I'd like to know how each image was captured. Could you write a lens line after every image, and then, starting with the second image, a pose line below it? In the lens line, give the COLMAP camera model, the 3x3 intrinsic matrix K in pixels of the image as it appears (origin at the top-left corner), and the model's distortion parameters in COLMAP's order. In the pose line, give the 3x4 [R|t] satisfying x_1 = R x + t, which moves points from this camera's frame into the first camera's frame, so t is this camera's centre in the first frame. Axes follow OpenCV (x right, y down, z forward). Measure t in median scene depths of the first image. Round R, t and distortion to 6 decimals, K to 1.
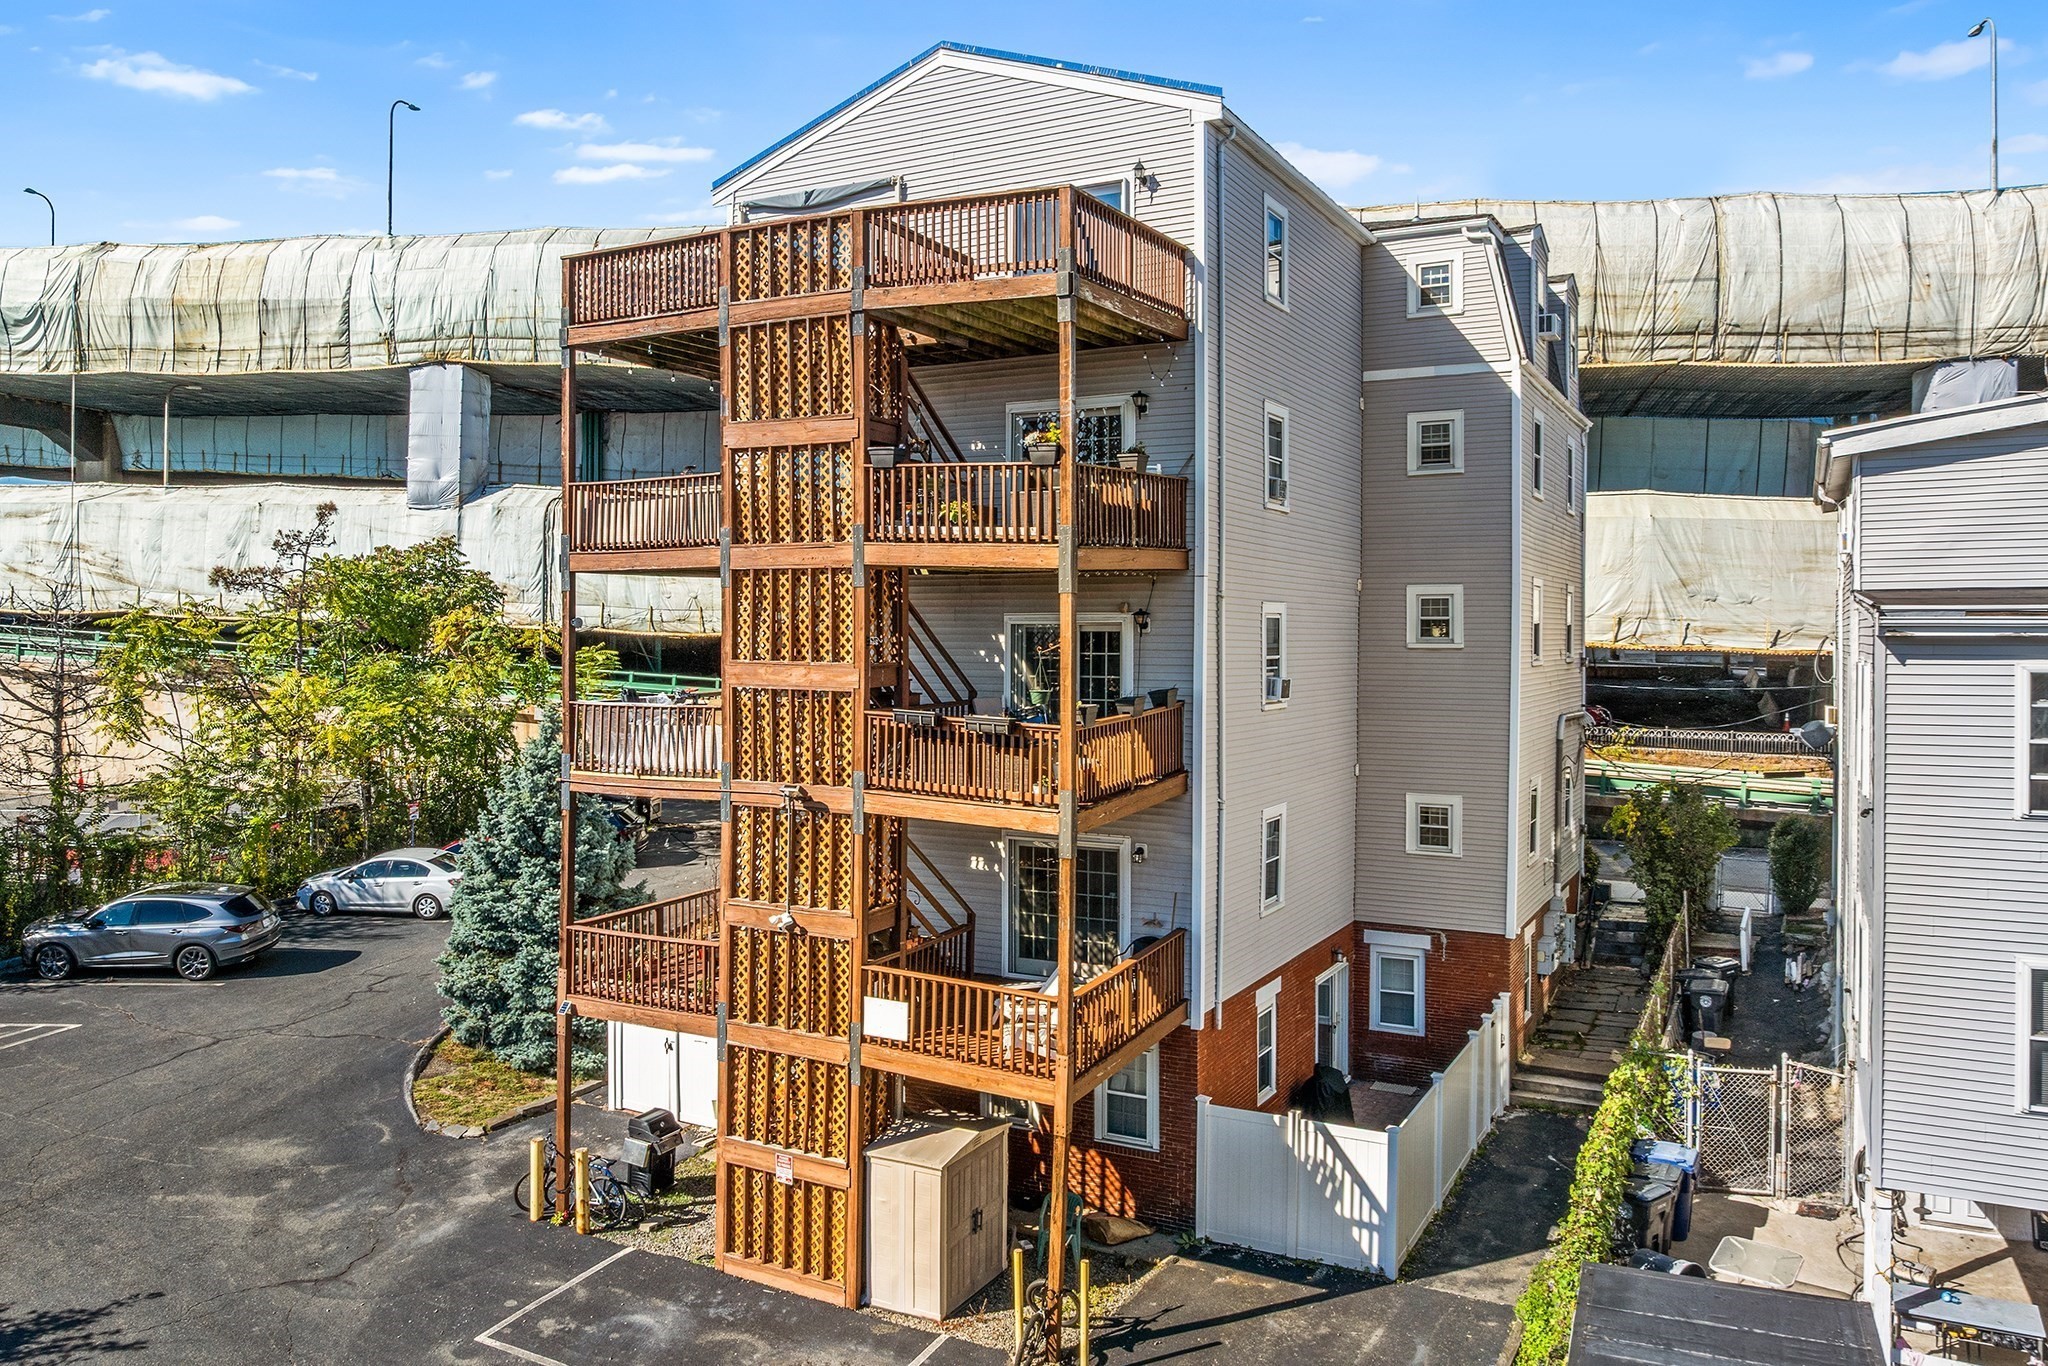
lens RADIAL K [[1445.2, 0, 1024.0], [0, 1445.2, 683.0], [0, 0, 1]] dist [-0.044215, 0.000636]
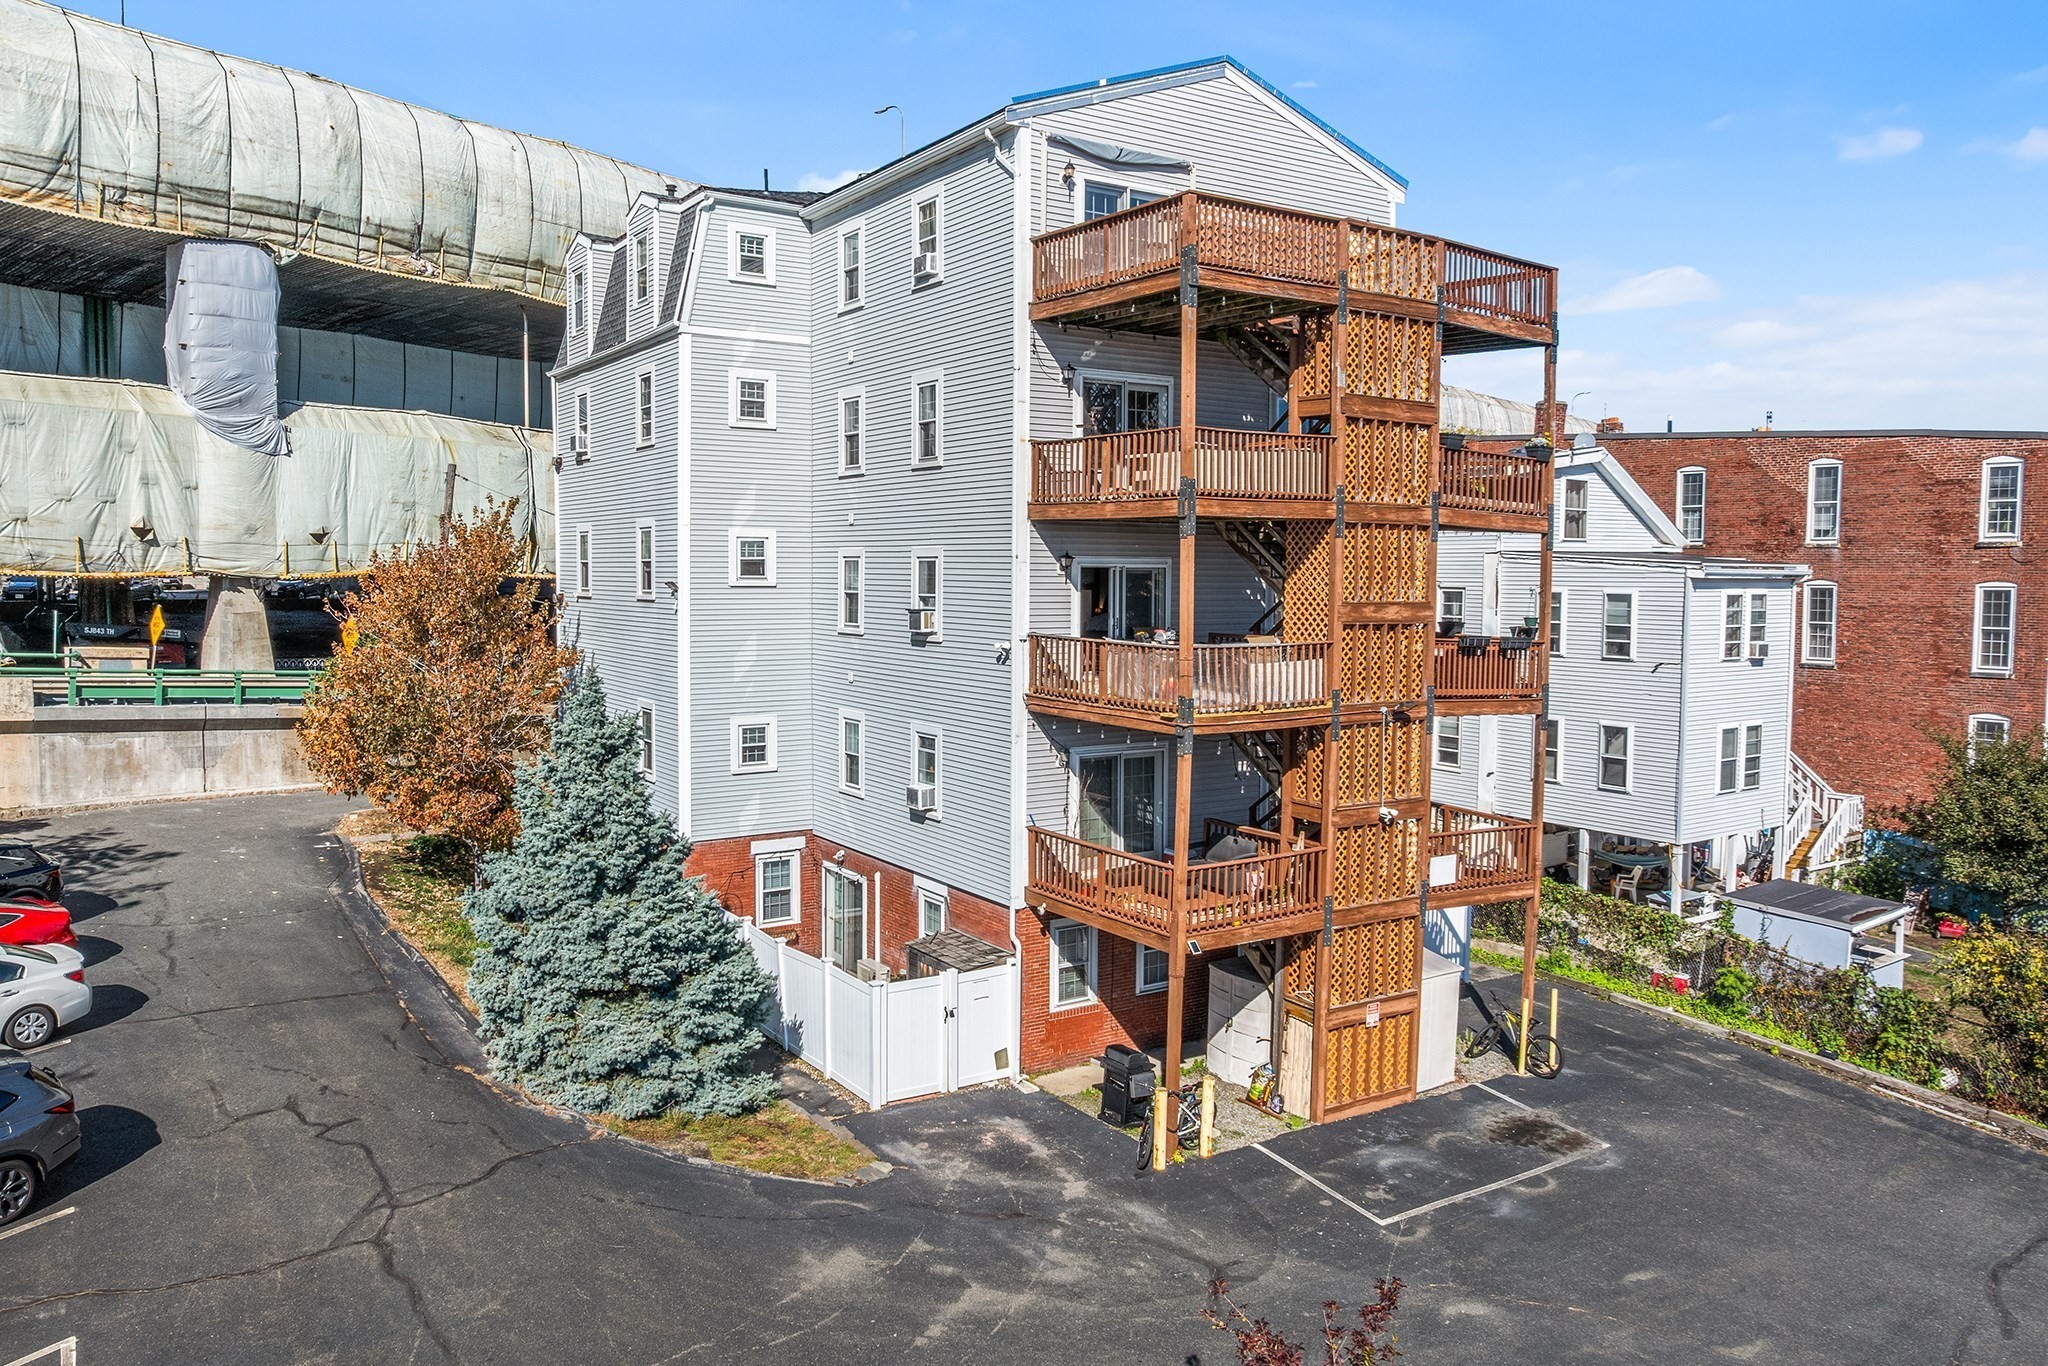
lens RADIAL K [[1445.2, 0, 1024.0], [0, 1445.2, 683.0], [0, 0, 1]] dist [-0.044215, 0.000636]
pose [[0.492334, -0.068169, 0.867733, -1.215481], [0.024020, 0.997613, 0.064744, -0.028235], [-0.870075, -0.011033, 0.492796, 0.586290]]
